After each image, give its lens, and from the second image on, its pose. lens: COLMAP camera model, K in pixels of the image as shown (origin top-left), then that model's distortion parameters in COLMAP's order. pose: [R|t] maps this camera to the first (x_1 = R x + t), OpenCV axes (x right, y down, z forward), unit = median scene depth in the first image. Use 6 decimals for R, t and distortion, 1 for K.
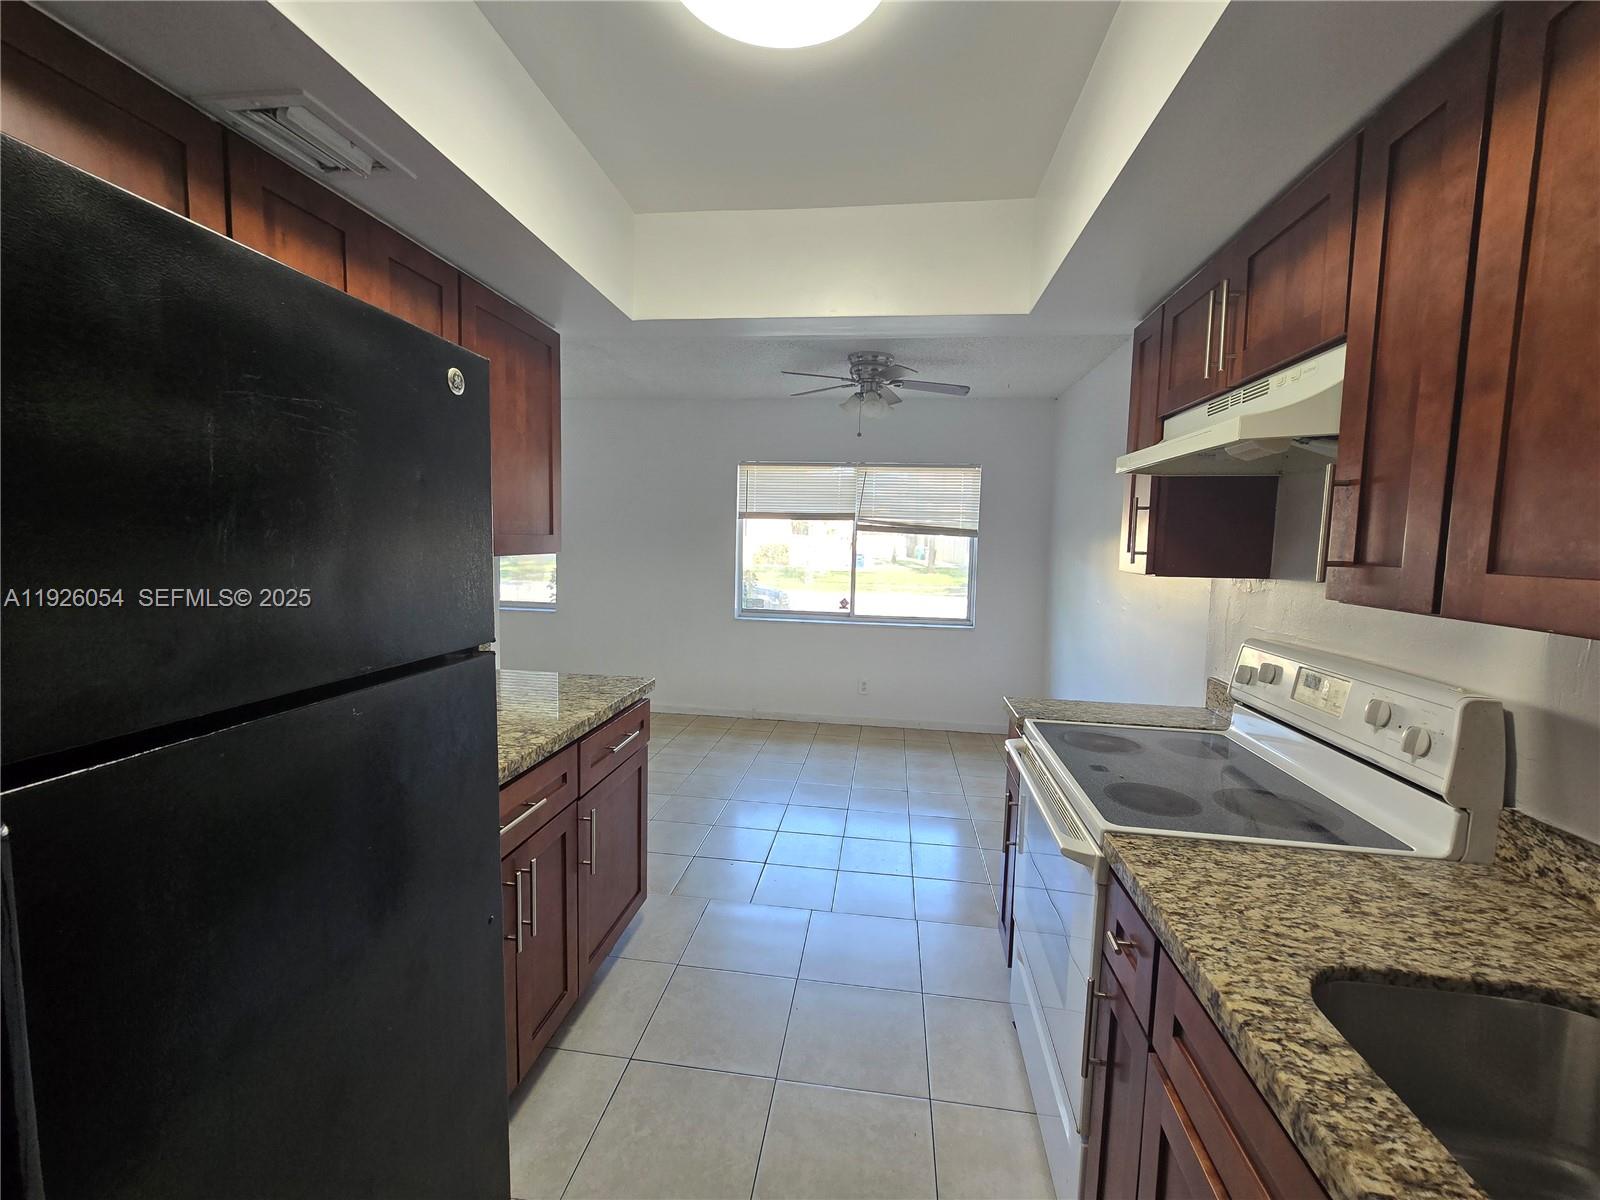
lens RADIAL K [[659.2, 0, 800.0], [0, 659.2, 600.0], [0, 0, 1]] dist [-0.001388, 0.000695]
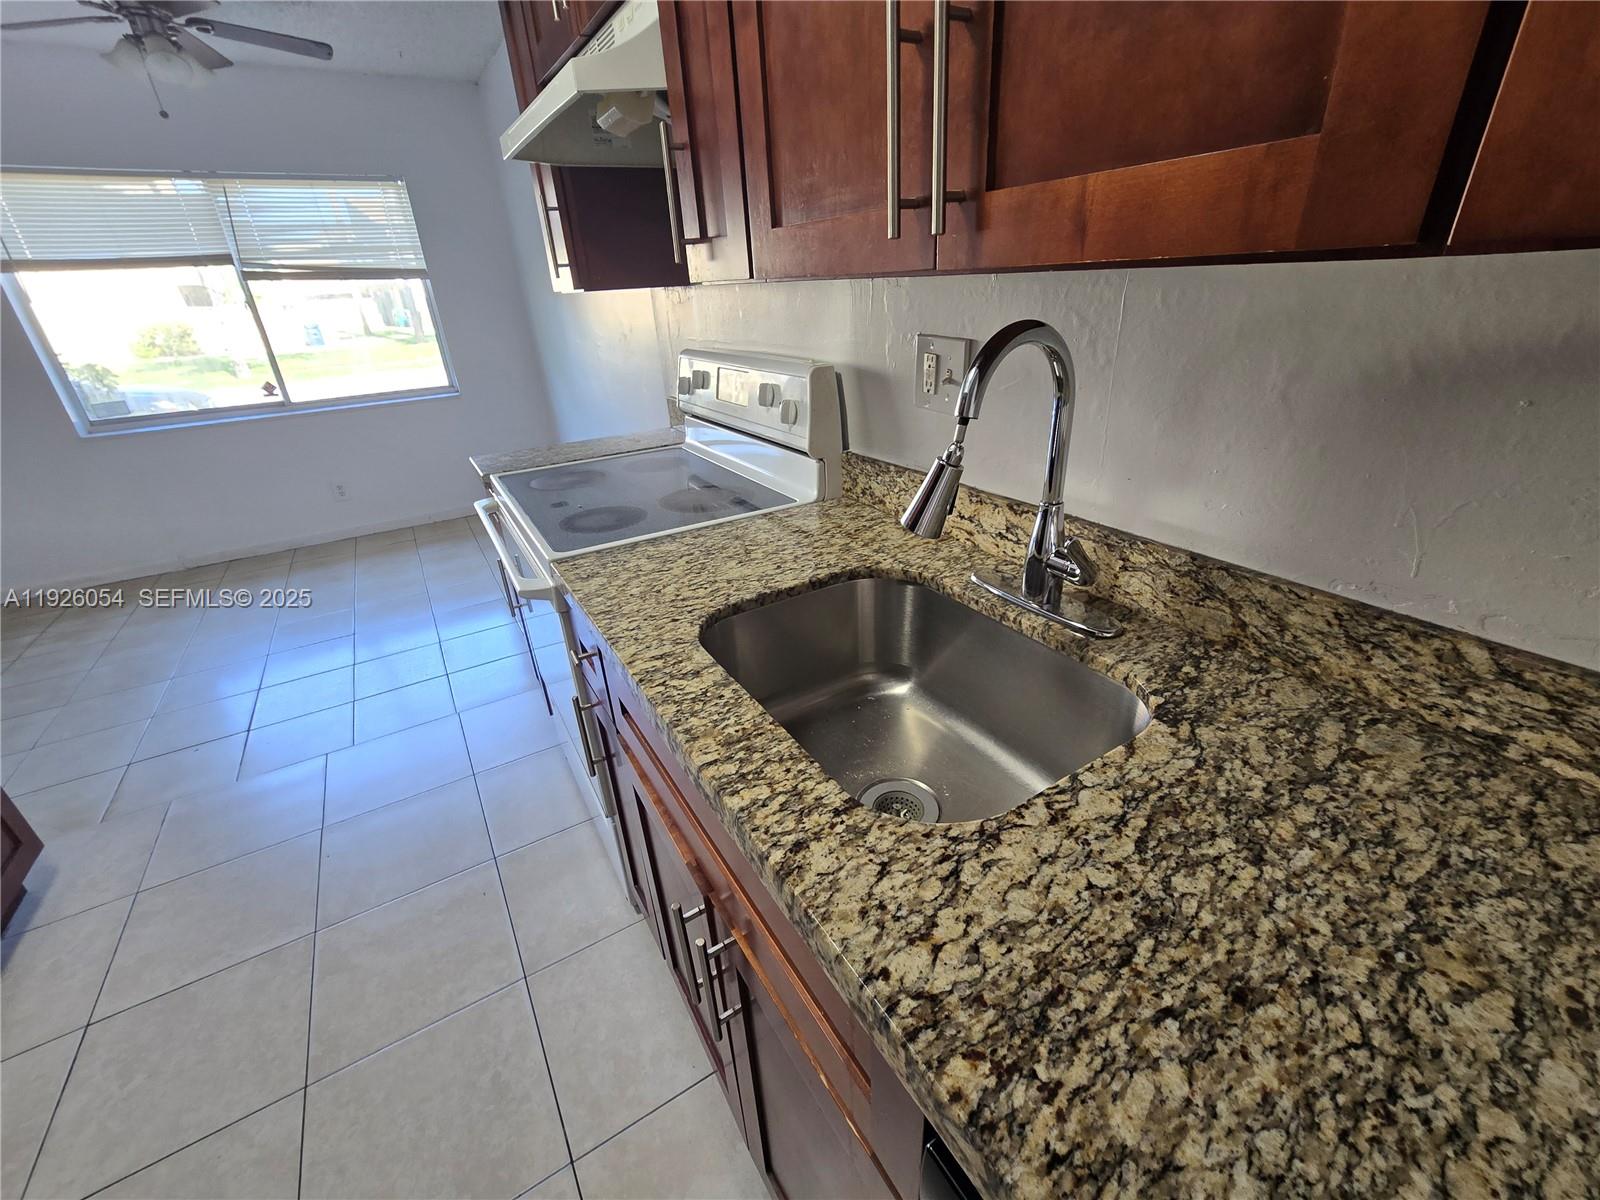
lens RADIAL K [[660.2, 0, 808.5], [0, 660.2, 599.7], [0, 0, 1]] dist [-0.003608, 0.000274]
pose [[0.772424, -0.329798, 0.542766, 0.218061], [0.127394, 0.917692, 0.376314, 0.086370], [-0.622199, -0.221529, 0.750861, 0.010271]]
